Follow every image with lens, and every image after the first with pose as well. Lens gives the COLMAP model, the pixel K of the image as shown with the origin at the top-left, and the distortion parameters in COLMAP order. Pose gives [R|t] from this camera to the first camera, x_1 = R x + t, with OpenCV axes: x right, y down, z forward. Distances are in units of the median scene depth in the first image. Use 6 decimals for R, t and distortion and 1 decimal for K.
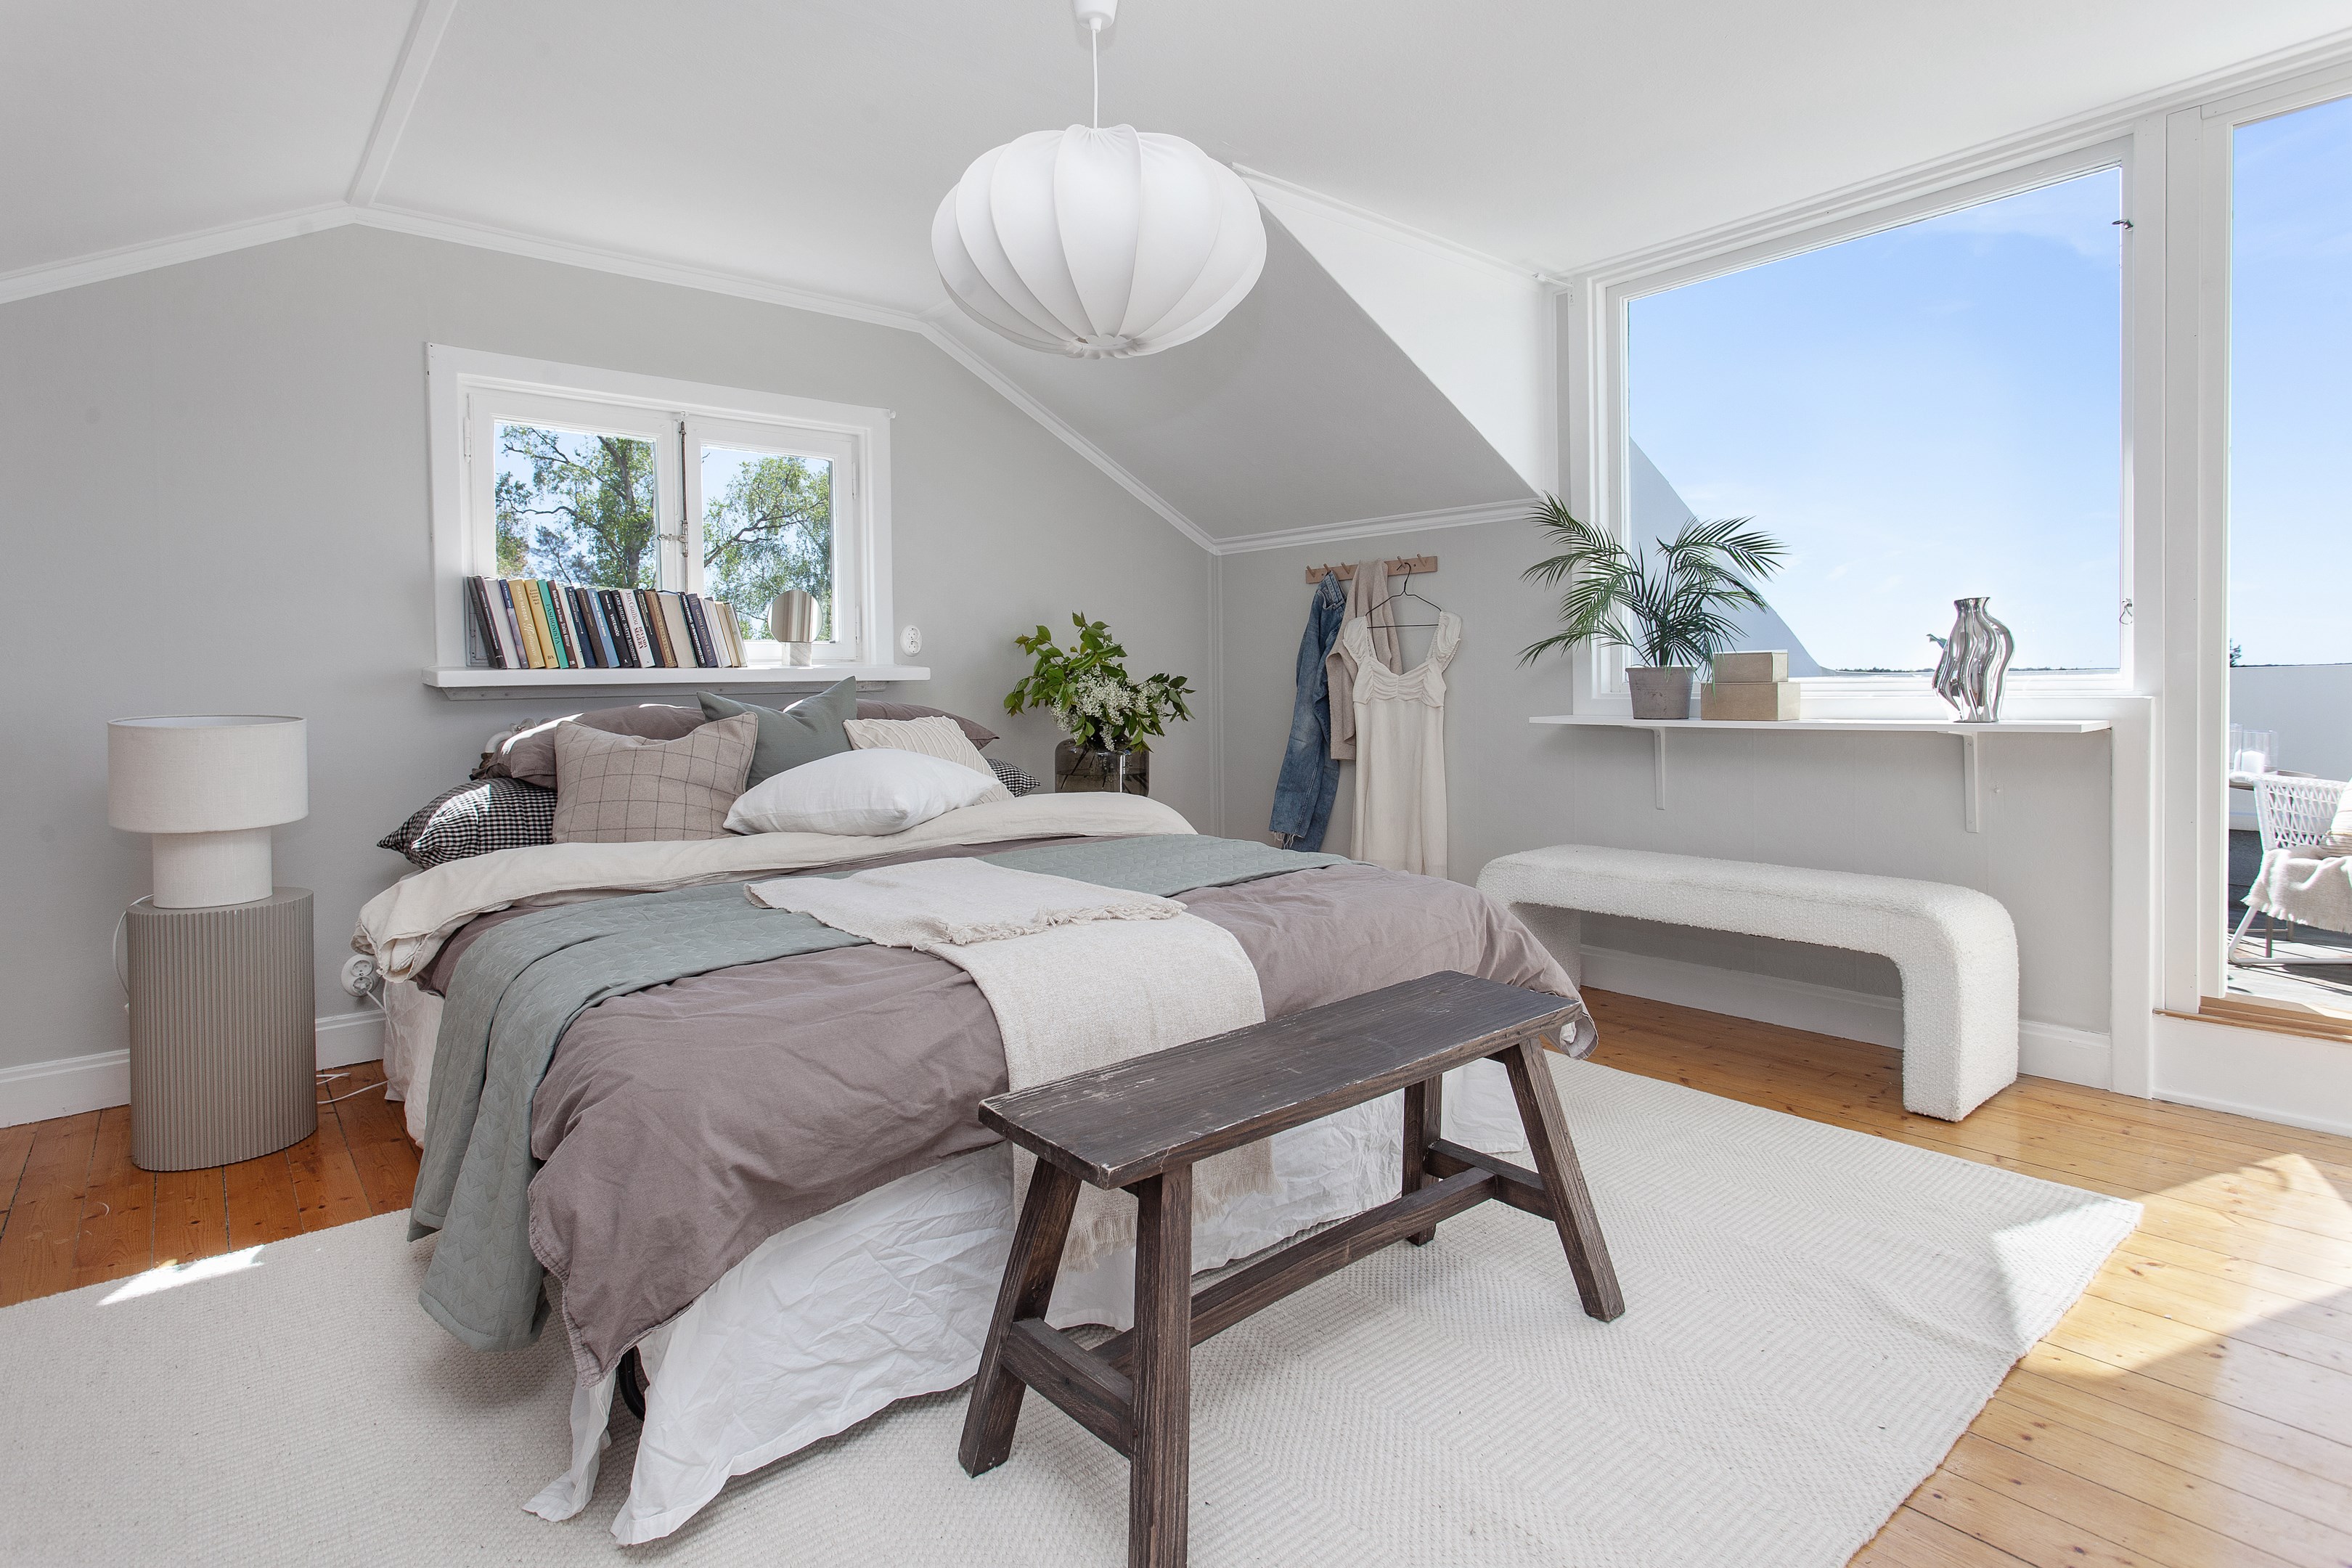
lens RADIAL K [[1160.2, 0, 1181.0], [0, 1160.2, 717.1], [0, 0, 1]] dist [-0.023976, 0.008483]
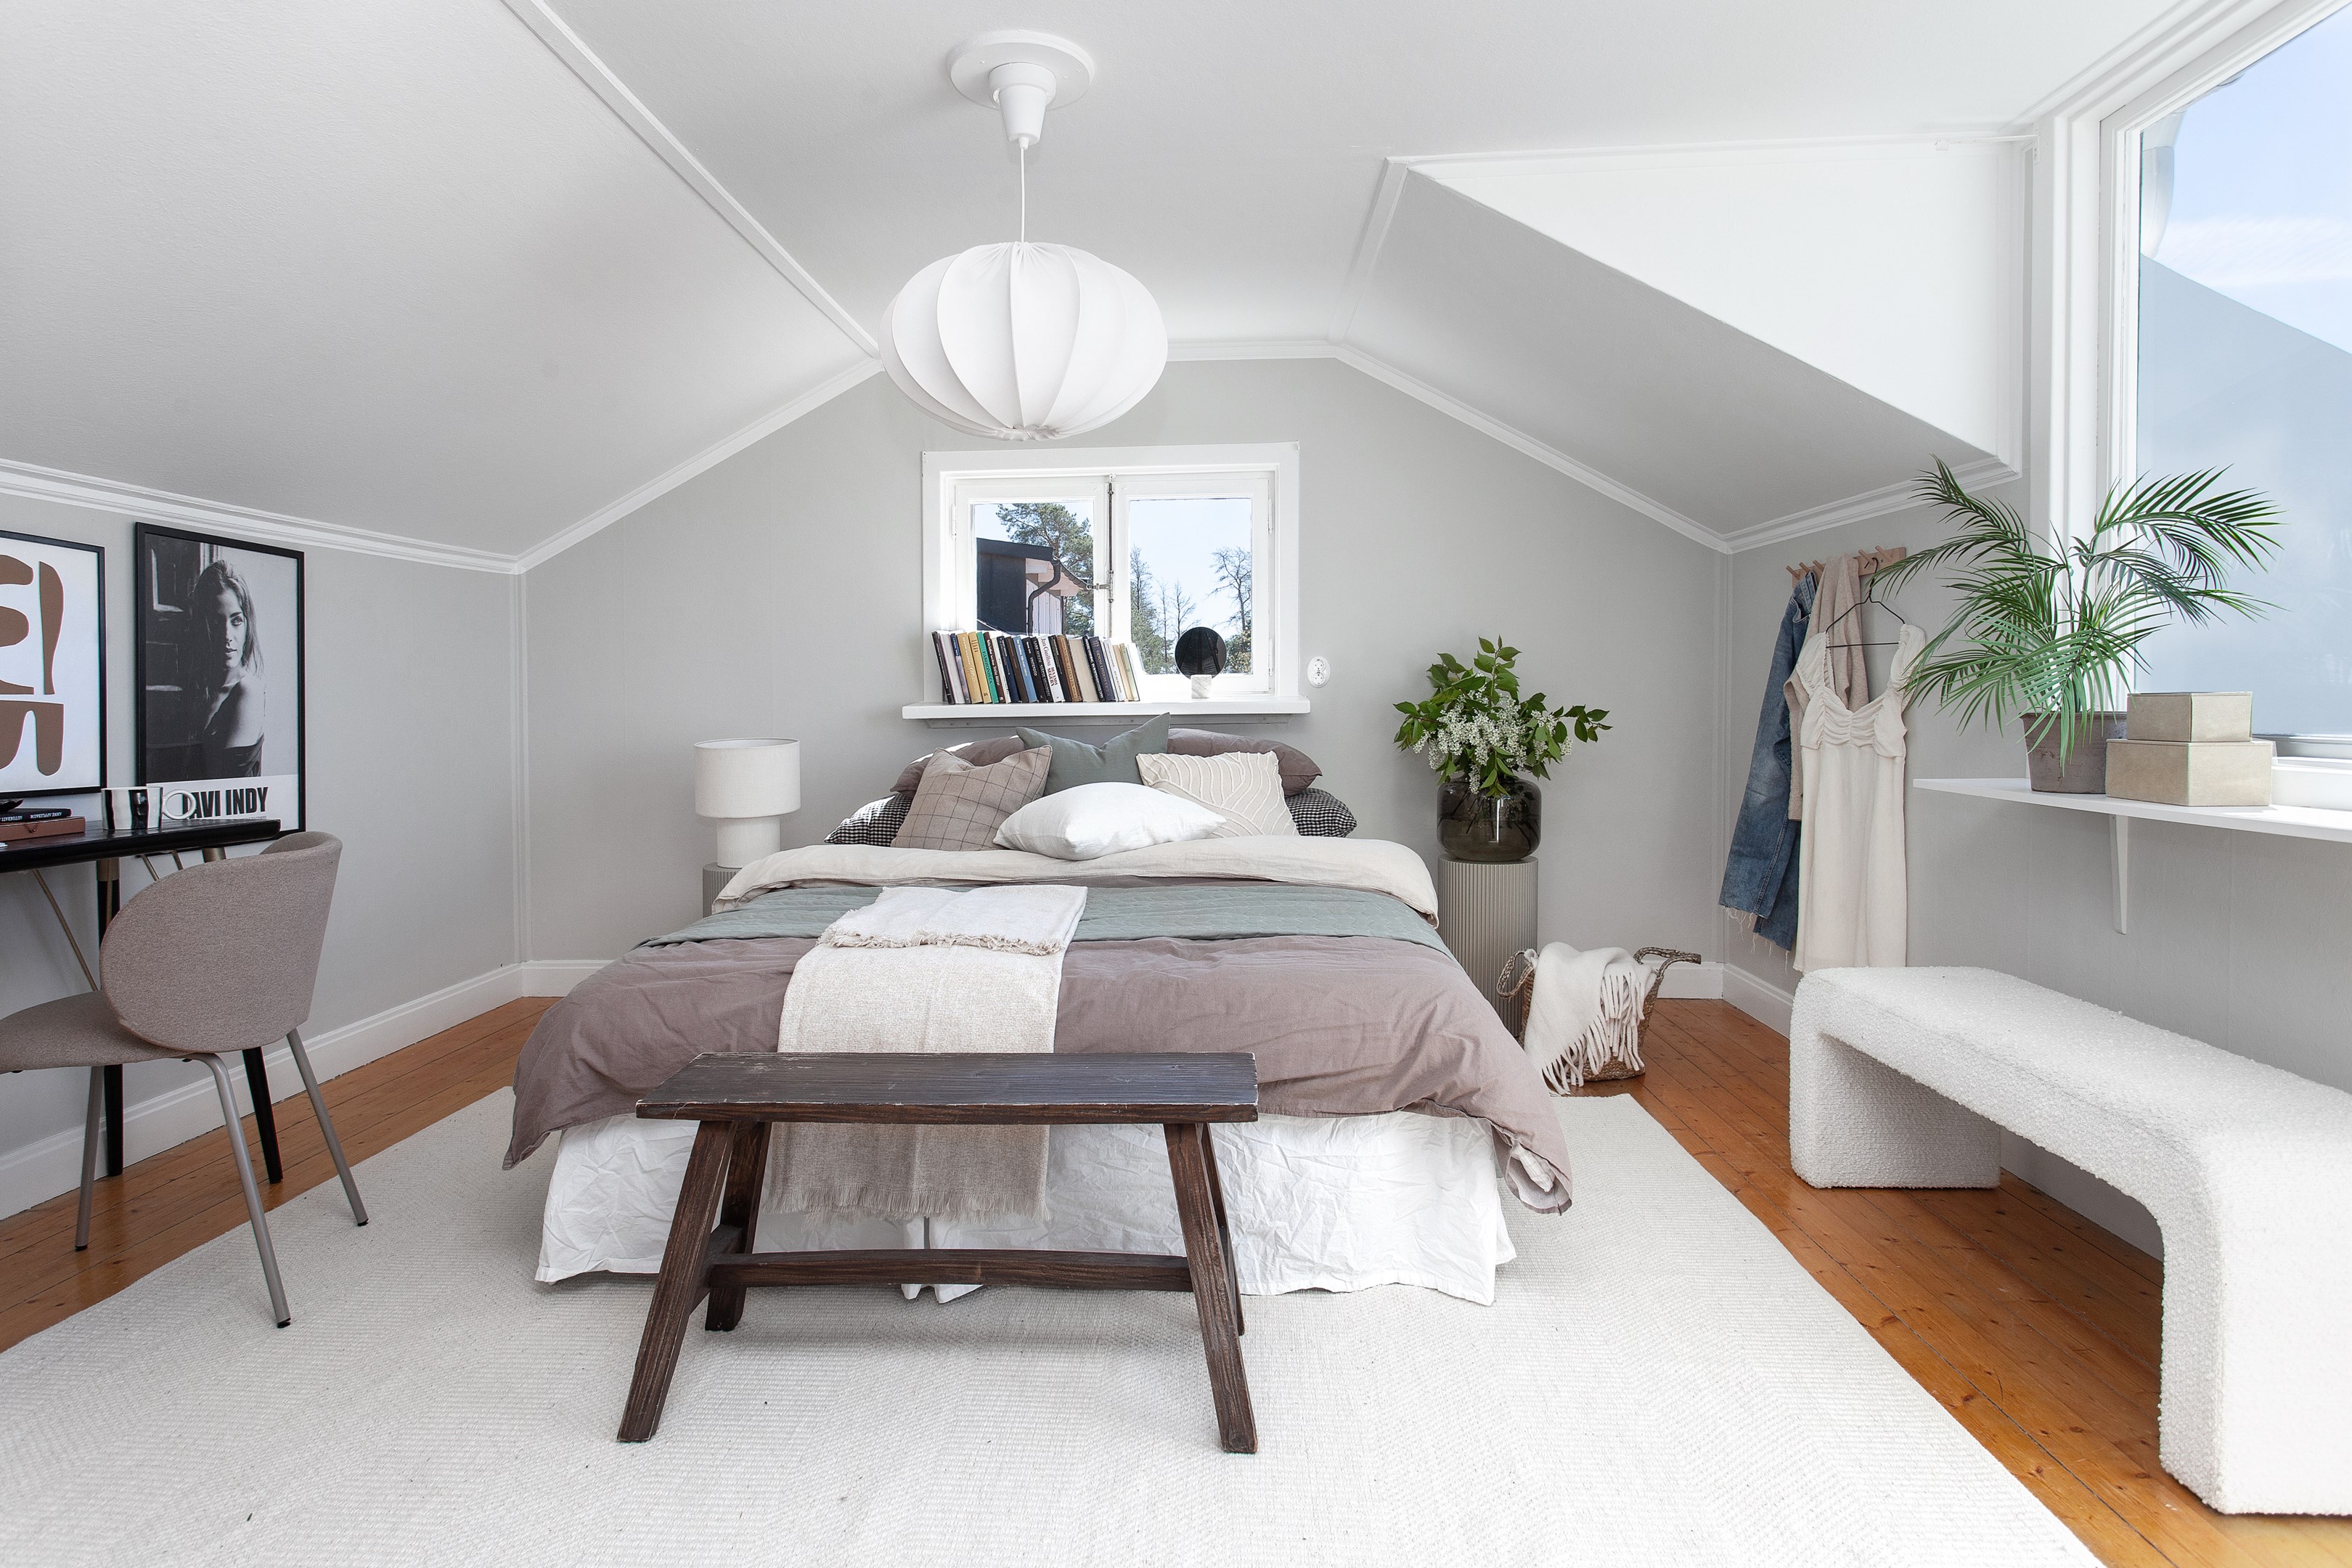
lens RADIAL K [[1341.4, 0, 1177.4], [0, 1341.4, 729.5], [0, 0, 1]] dist [-0.004642, -0.000931]
pose [[0.719292, 0.020517, -0.694405, 0.574683], [-0.017144, 0.999784, 0.011782, -0.033763], [0.694496, 0.003430, 0.719488, 0.109001]]
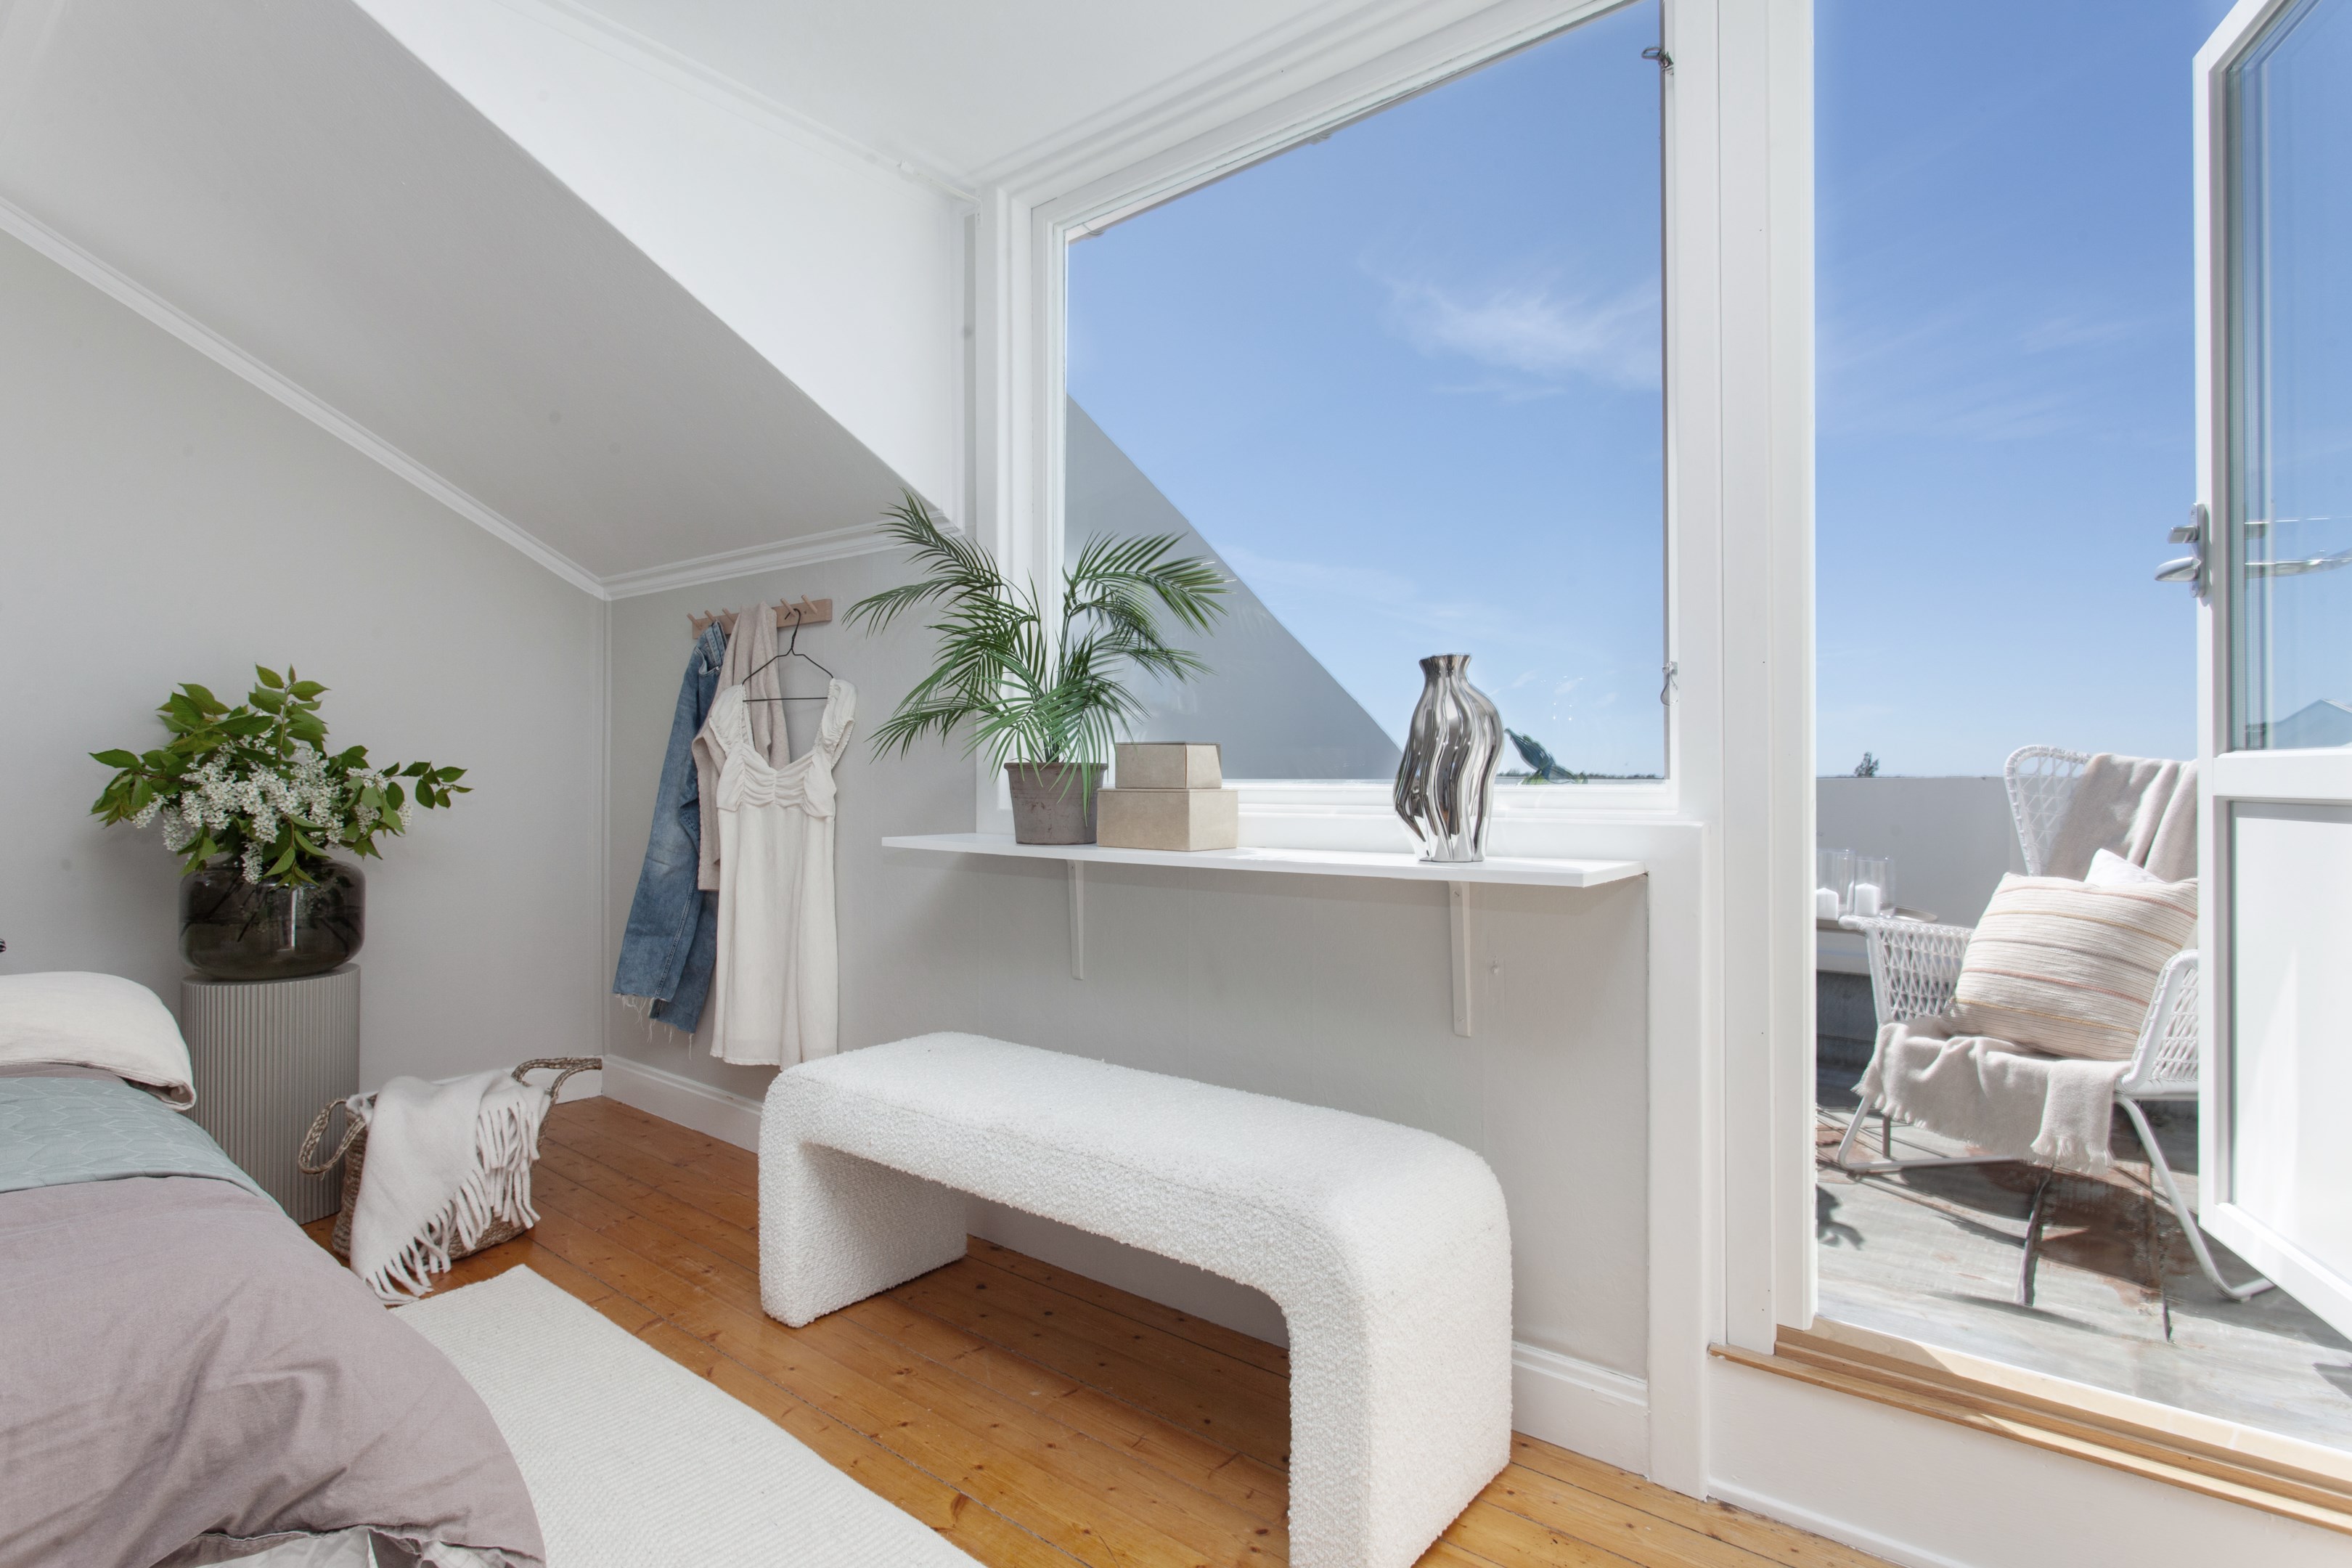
lens RADIAL K [[1093.8, 0, 1191.1], [0, 1093.8, 792.0], [0, 0, 1]] dist [-0.004973, -0.000181]
pose [[0.982425, 0.012951, 0.186210, 0.377170], [-0.009640, 0.999779, -0.018677, -0.016504], [-0.186410, 0.016554, 0.982333, 0.386111]]
